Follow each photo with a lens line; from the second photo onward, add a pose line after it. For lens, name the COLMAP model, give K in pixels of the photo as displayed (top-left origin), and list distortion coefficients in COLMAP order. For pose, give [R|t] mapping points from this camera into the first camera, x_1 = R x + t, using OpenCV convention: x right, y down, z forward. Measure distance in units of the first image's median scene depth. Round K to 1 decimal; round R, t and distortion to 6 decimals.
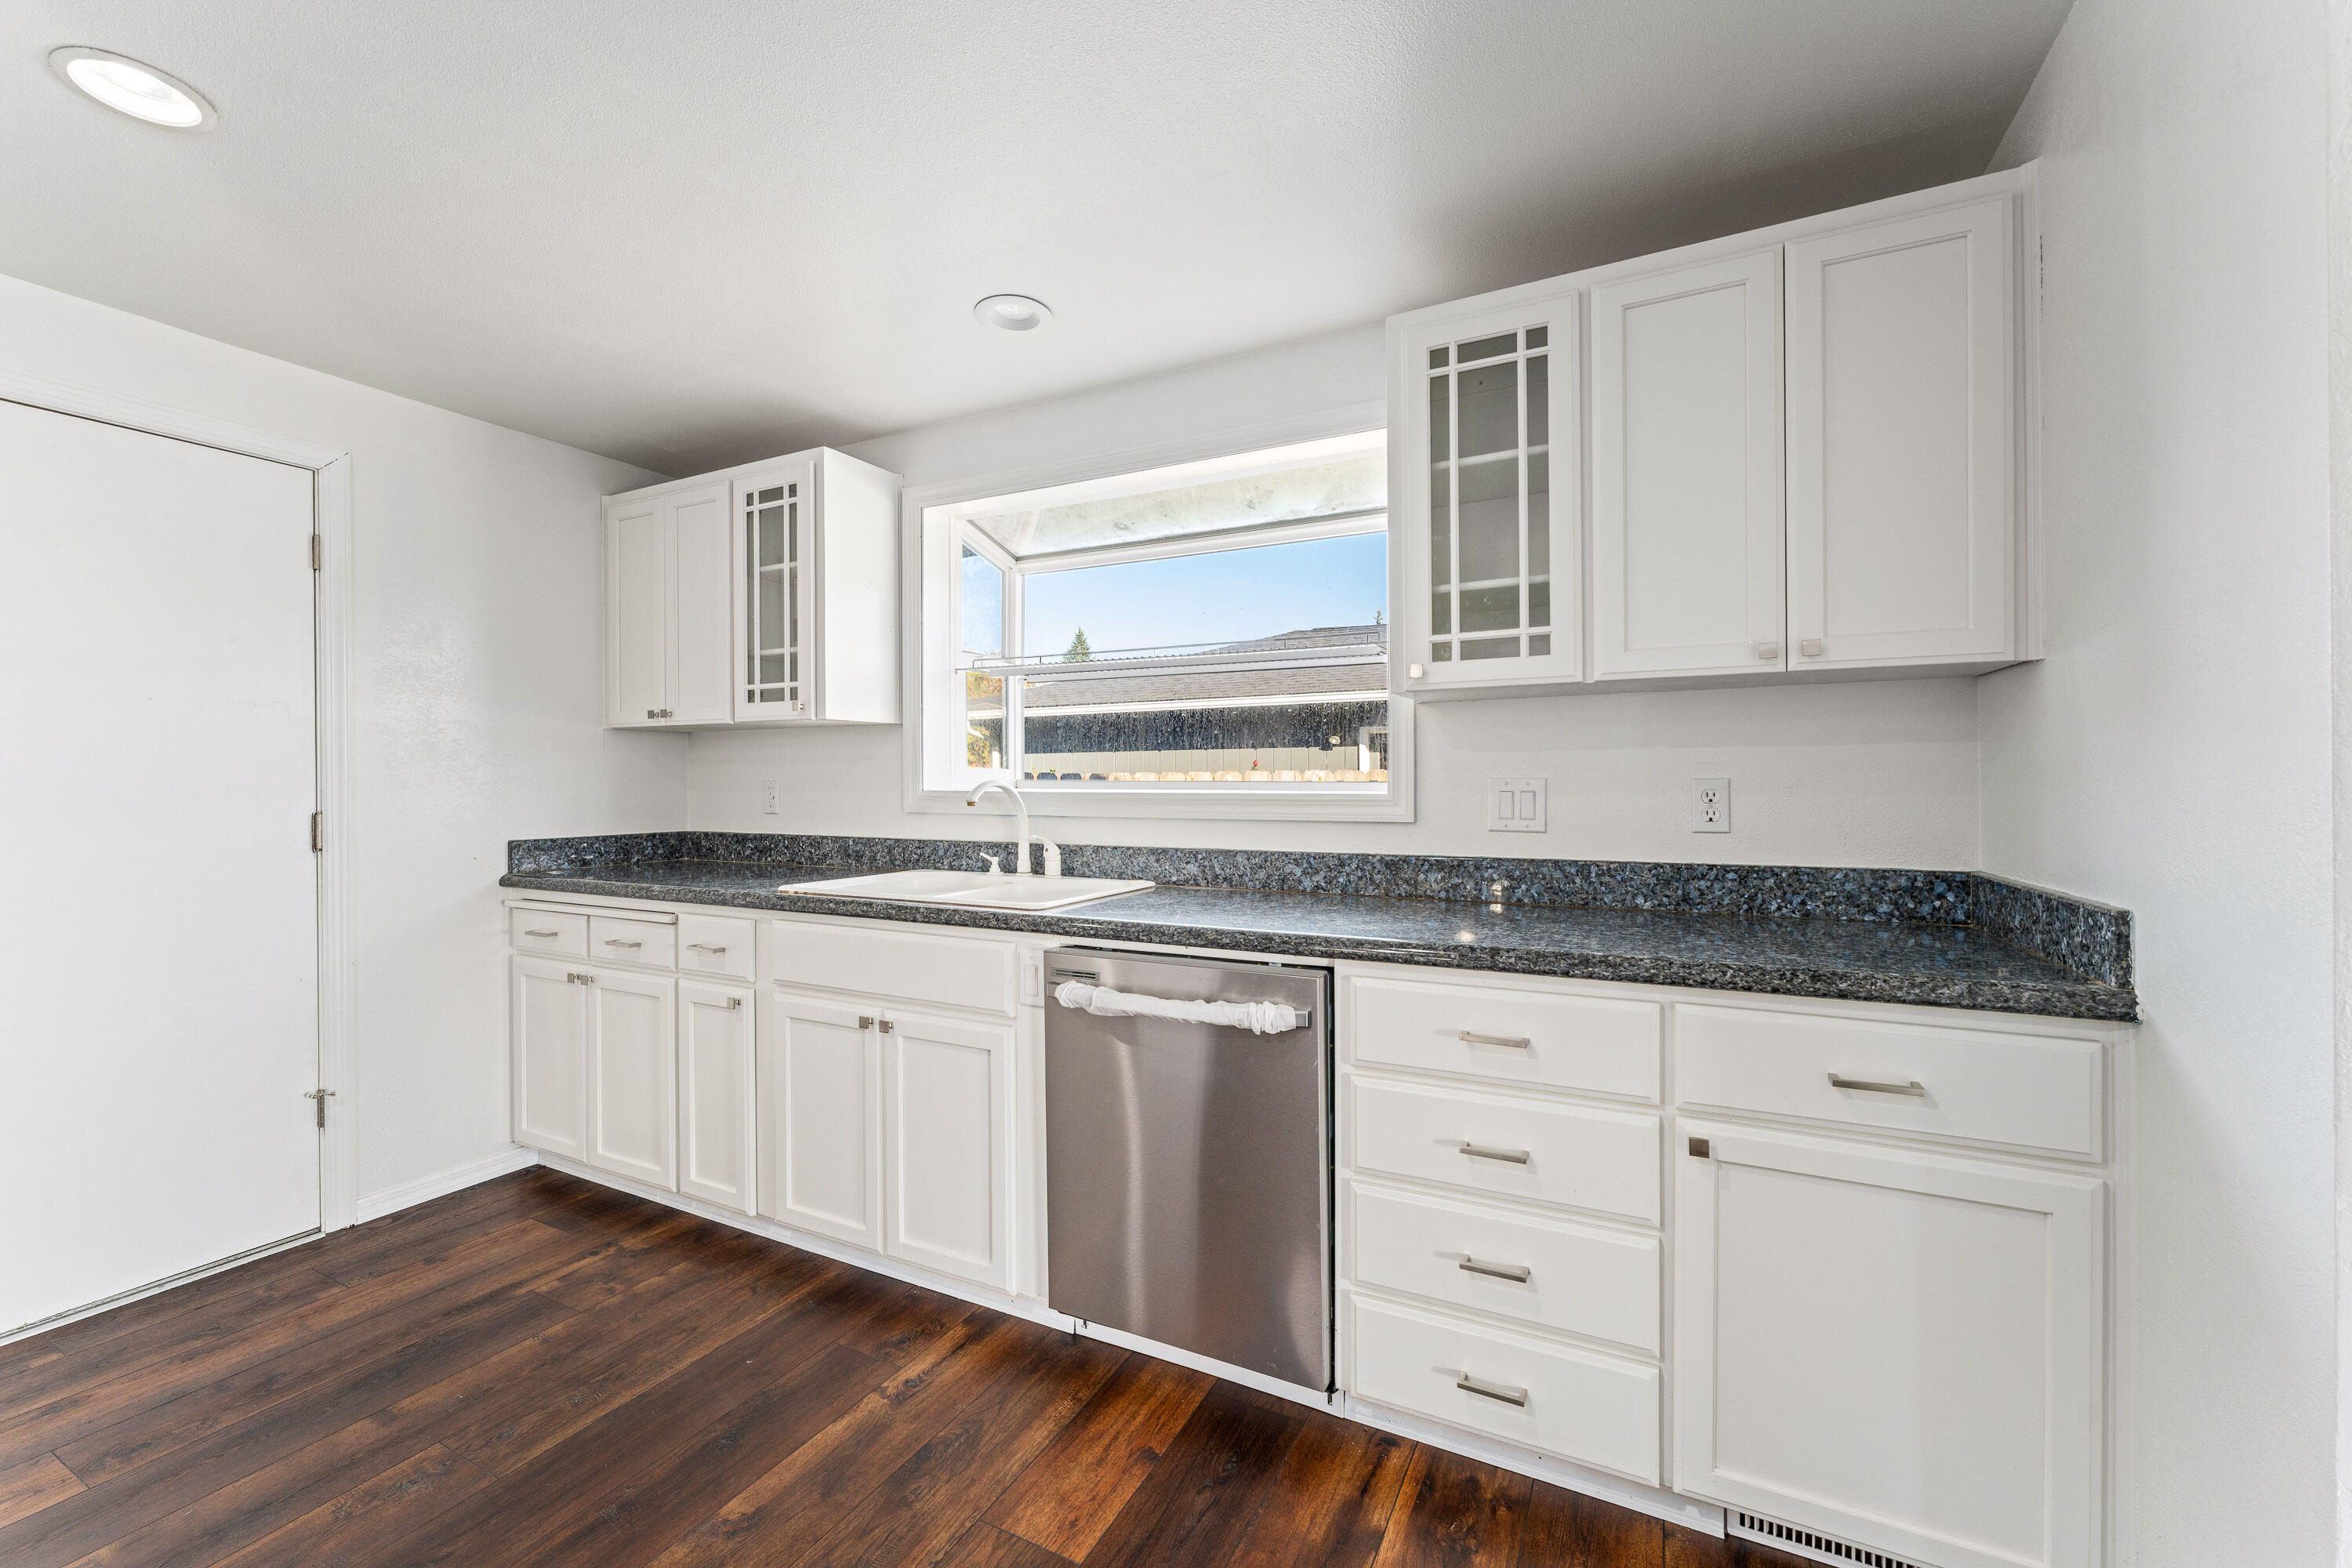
lens RADIAL K [[945.7, 0, 1173.3], [0, 945.7, 787.1], [0, 0, 1]] dist [-0.001847, -0.000011]
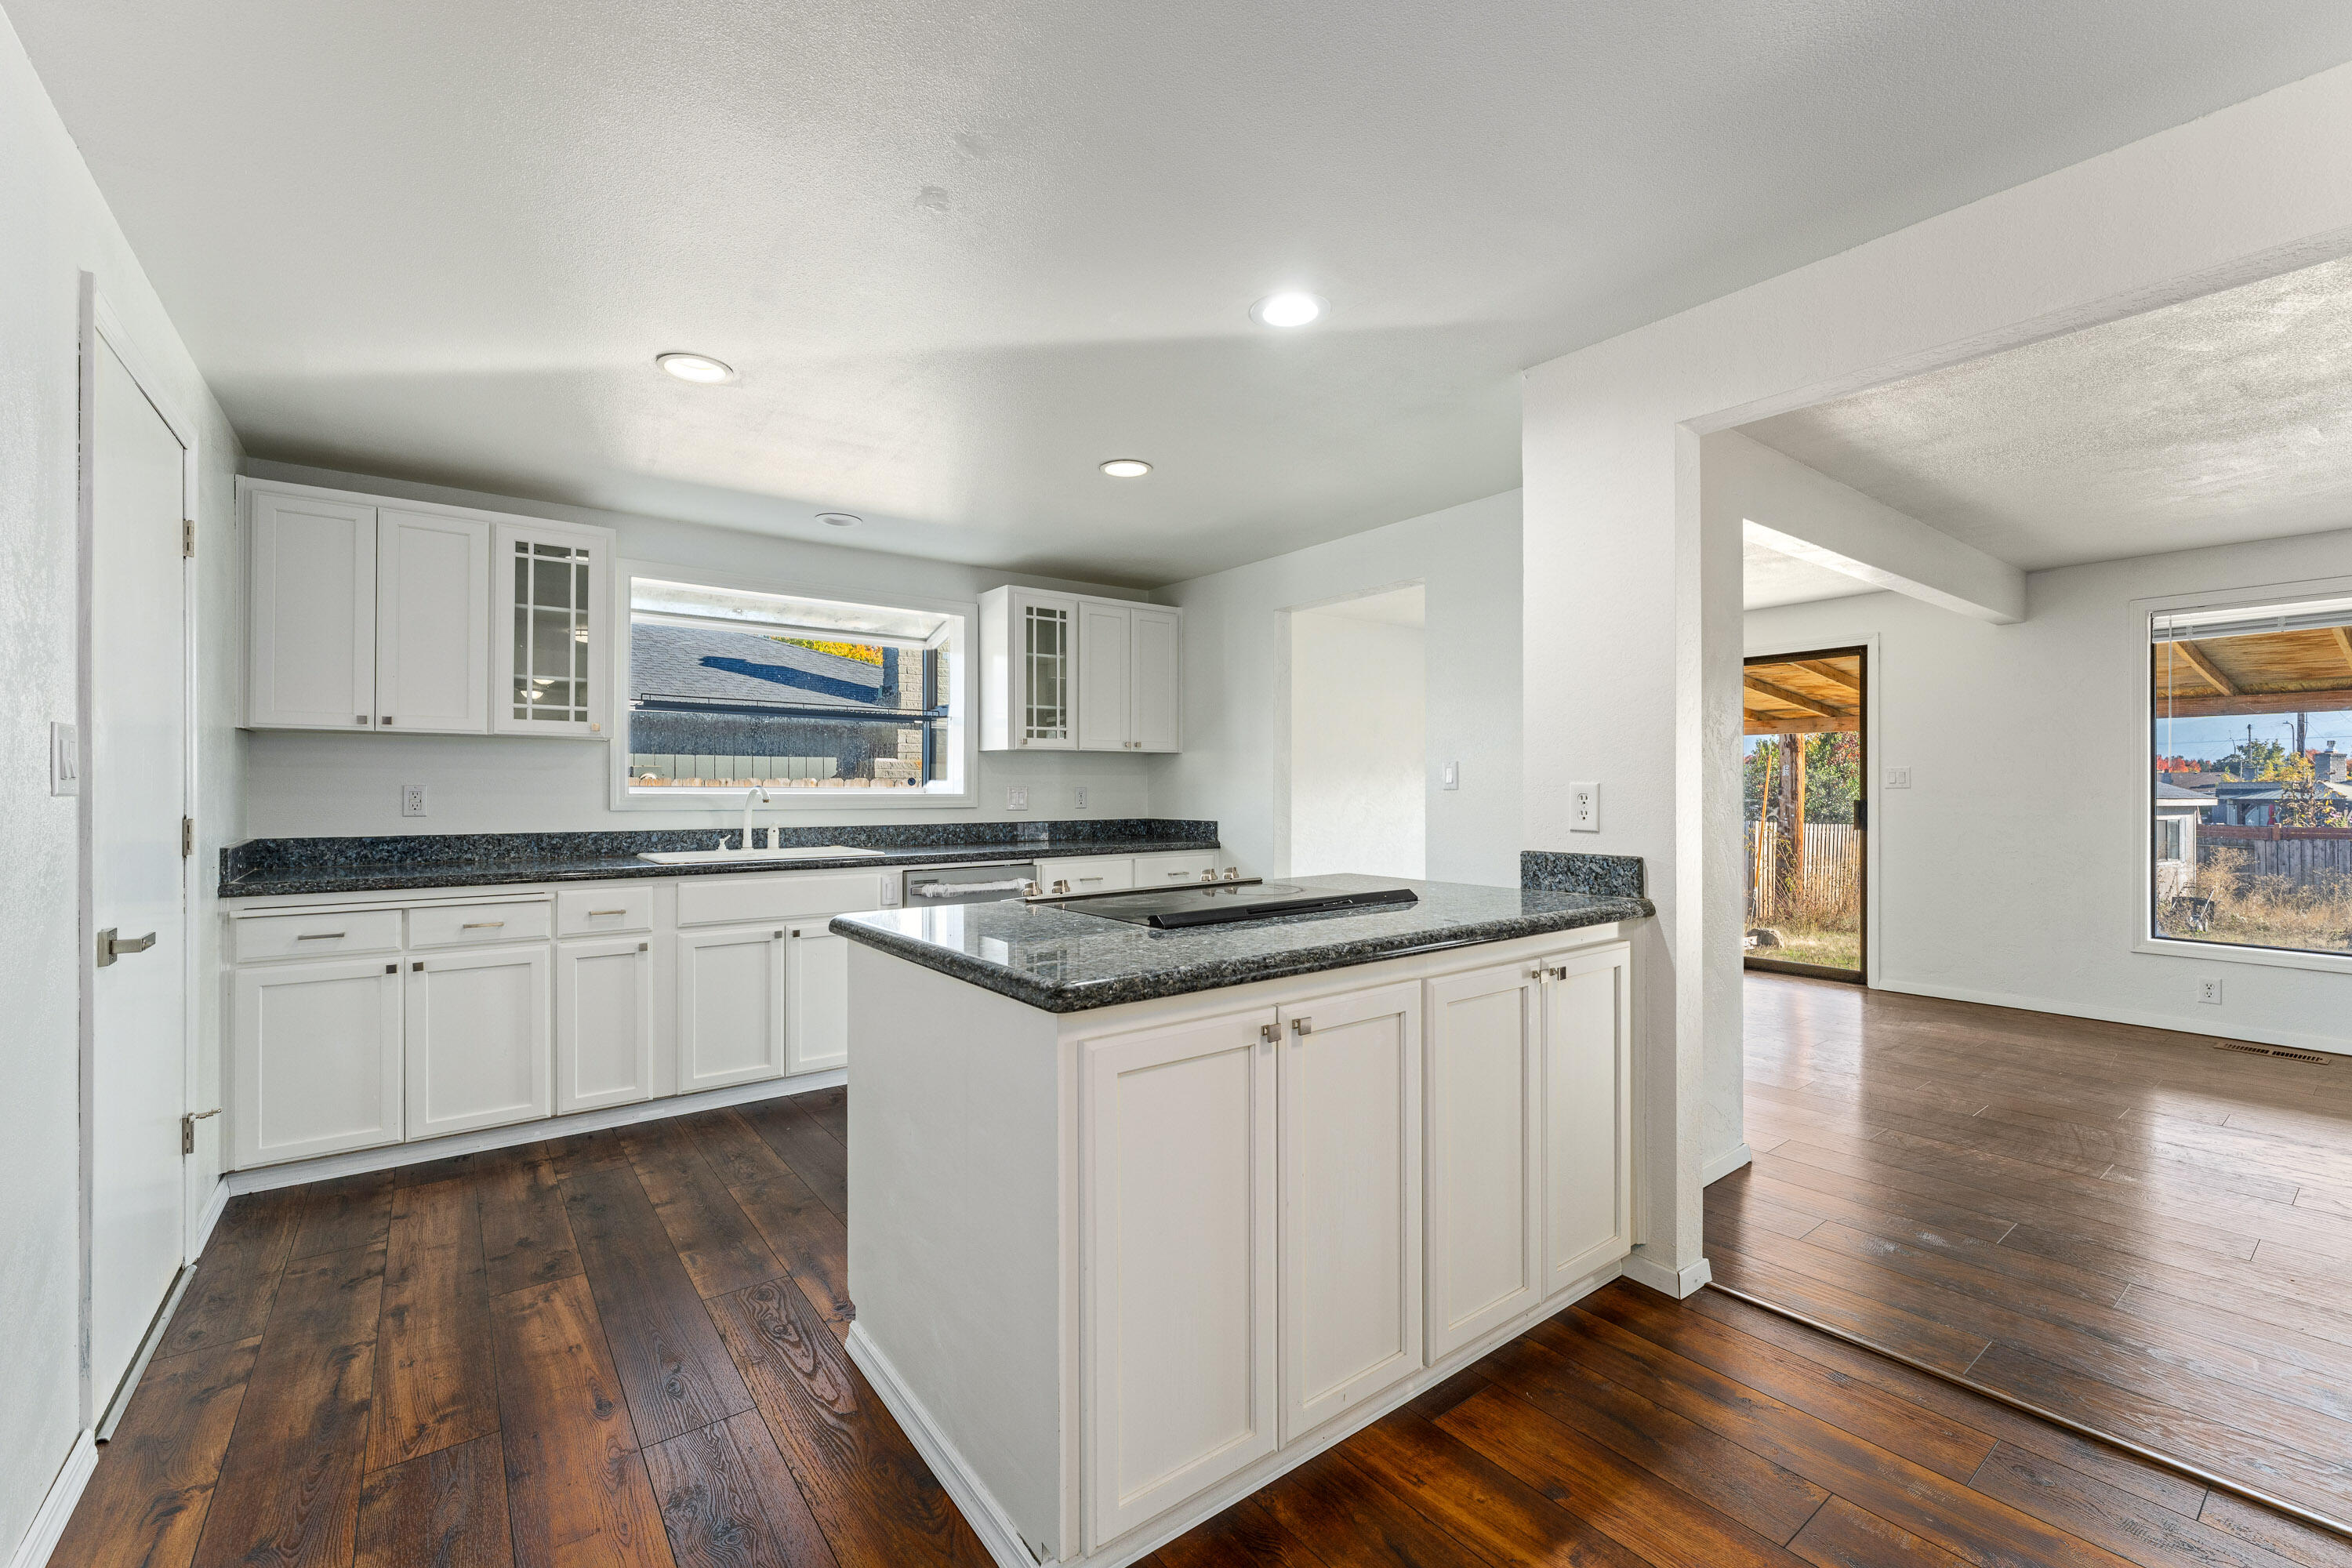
lens RADIAL K [[985.1, 0, 1181.2], [0, 985.1, 804.6], [0, 0, 1]] dist [0.003685, -0.000231]
pose [[0.424156, -0.012933, 0.905497, -1.436582], [0.002086, 0.999909, 0.013304, 0.003058], [-0.905587, -0.003754, 0.424144, -0.319988]]
